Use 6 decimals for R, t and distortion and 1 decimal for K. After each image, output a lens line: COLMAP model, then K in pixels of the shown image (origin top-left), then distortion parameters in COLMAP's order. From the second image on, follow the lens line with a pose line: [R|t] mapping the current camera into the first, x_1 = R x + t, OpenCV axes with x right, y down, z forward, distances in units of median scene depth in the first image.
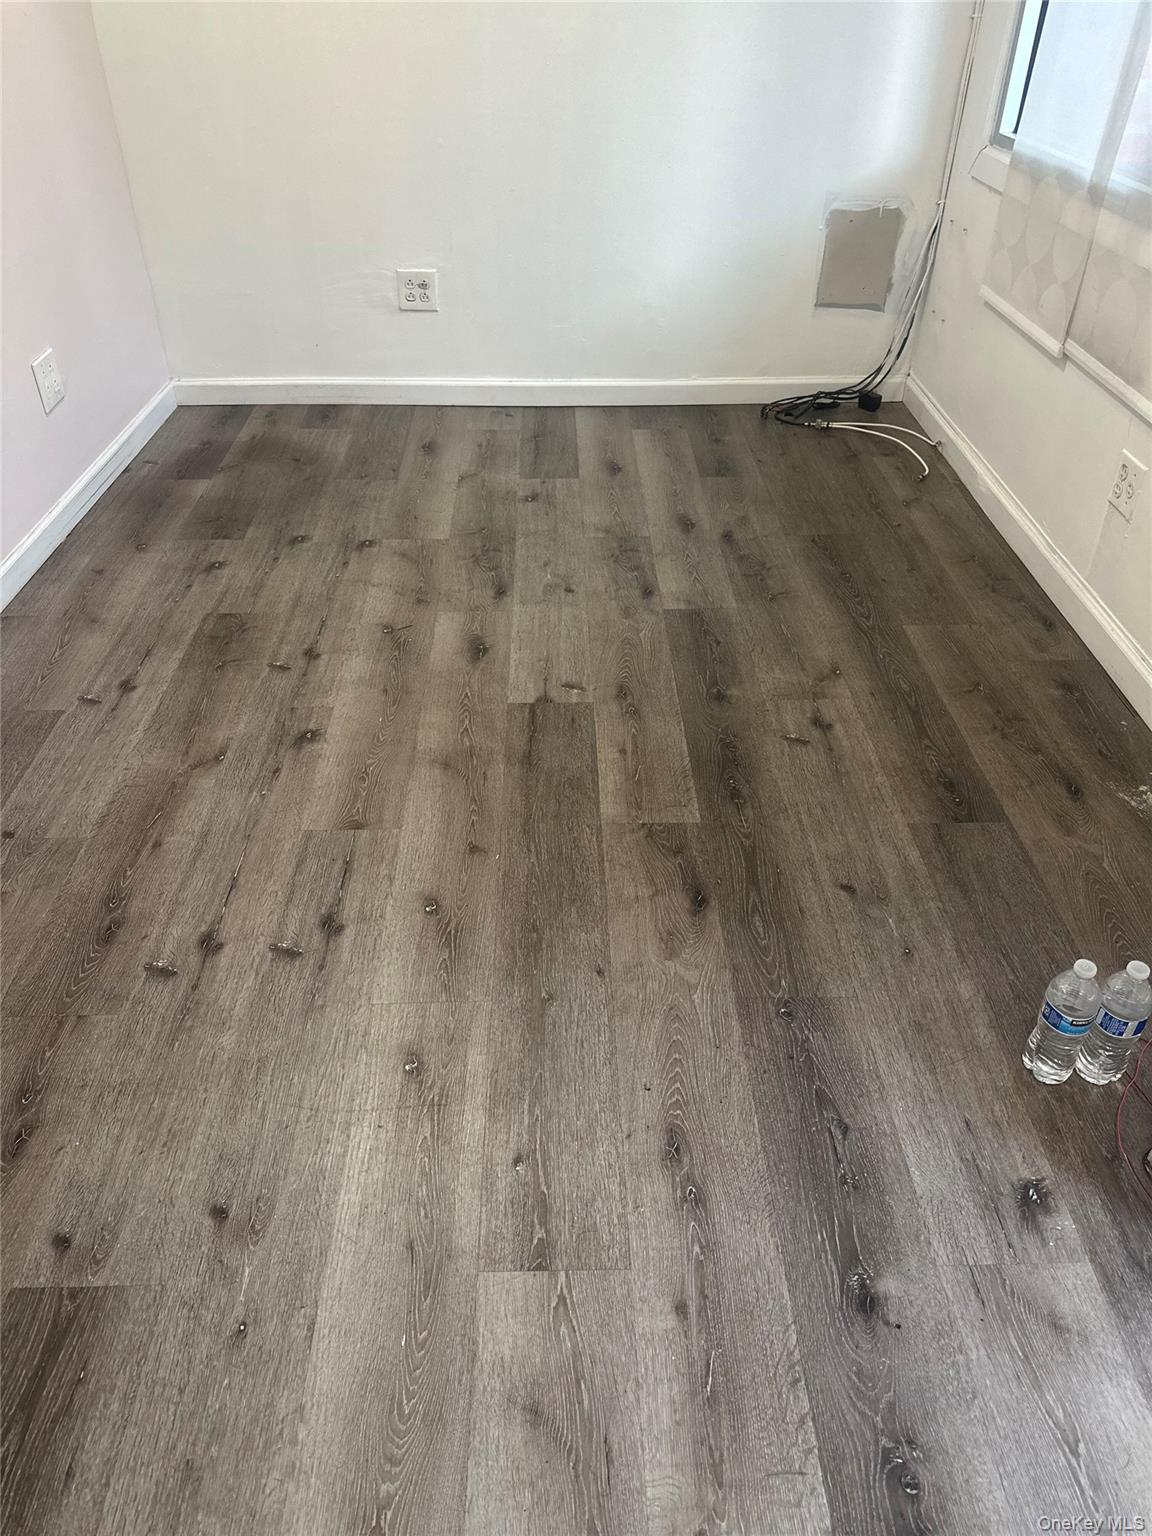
lens RADIAL K [[1054.2, 0, 576.0], [0, 1054.2, 768.0], [0, 0, 1]] dist [0.176601, -0.337298]
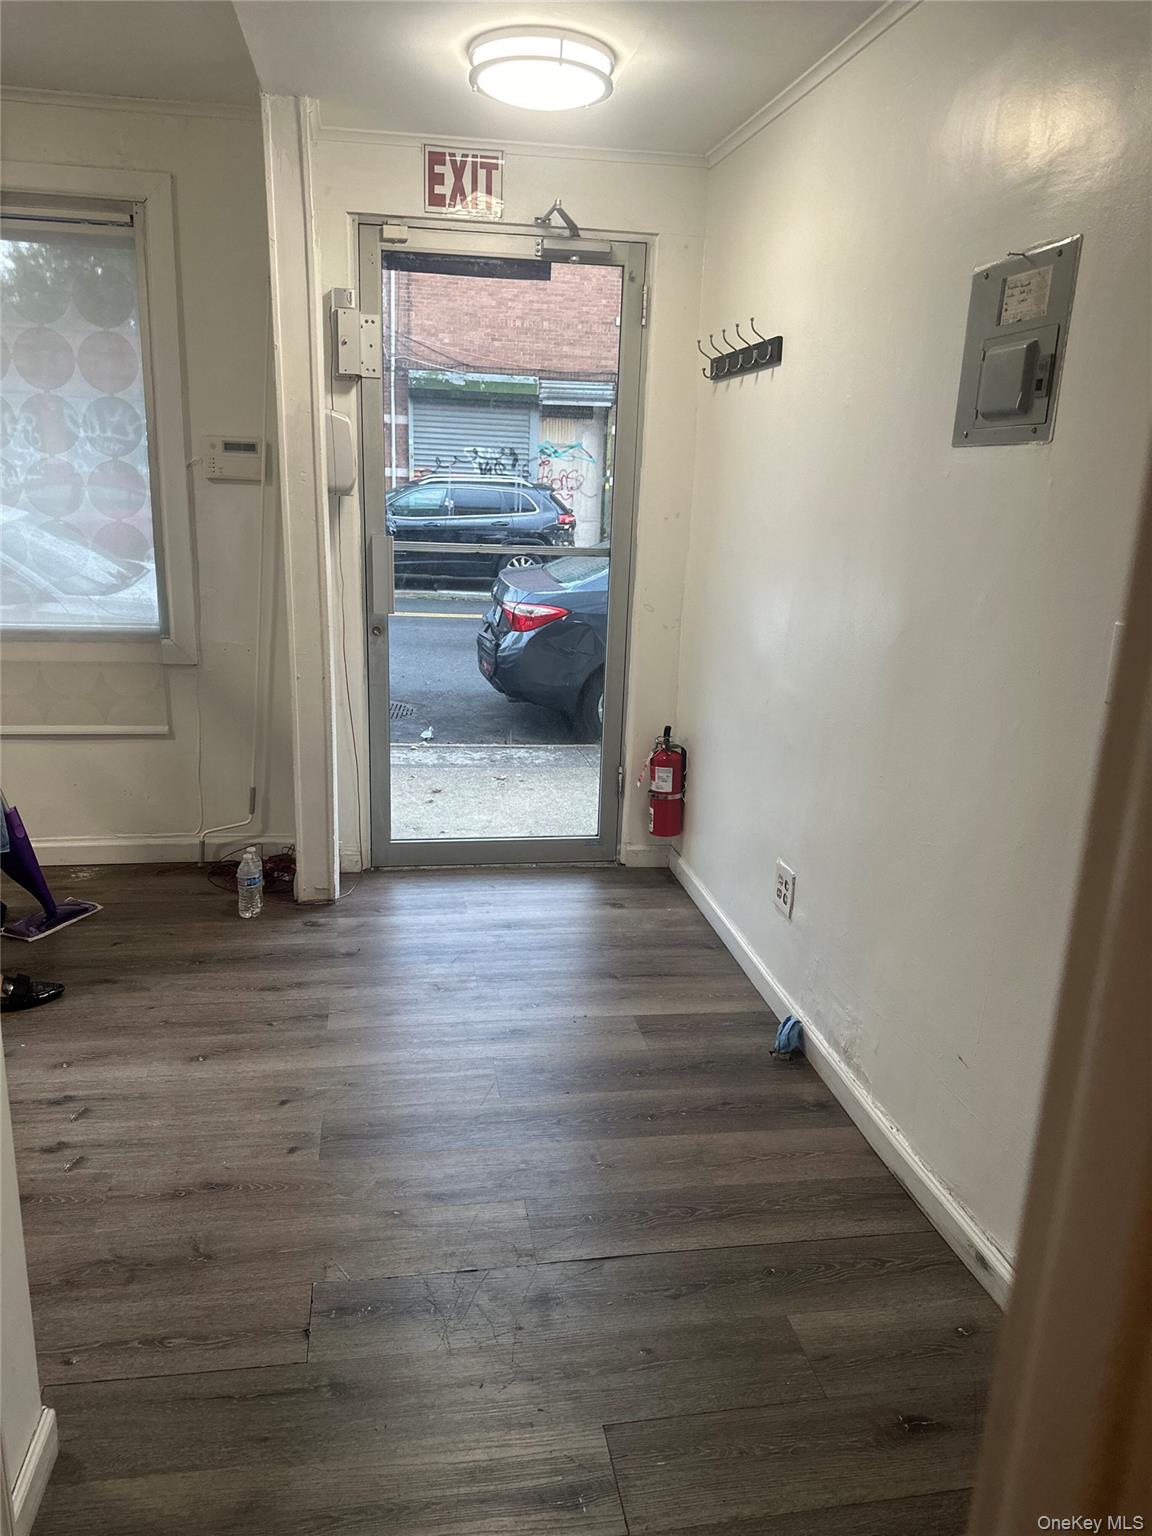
lens RADIAL K [[1078.8, 0, 584.0], [0, 1078.8, 772.9], [0, 0, 1]] dist [0.050685, -0.050162]
pose [[-0.161076, -0.269075, 0.949554, -1.033194], [0.597451, 0.739218, 0.310820, -0.131293], [-0.785561, 0.617378, 0.041689, 0.106817]]
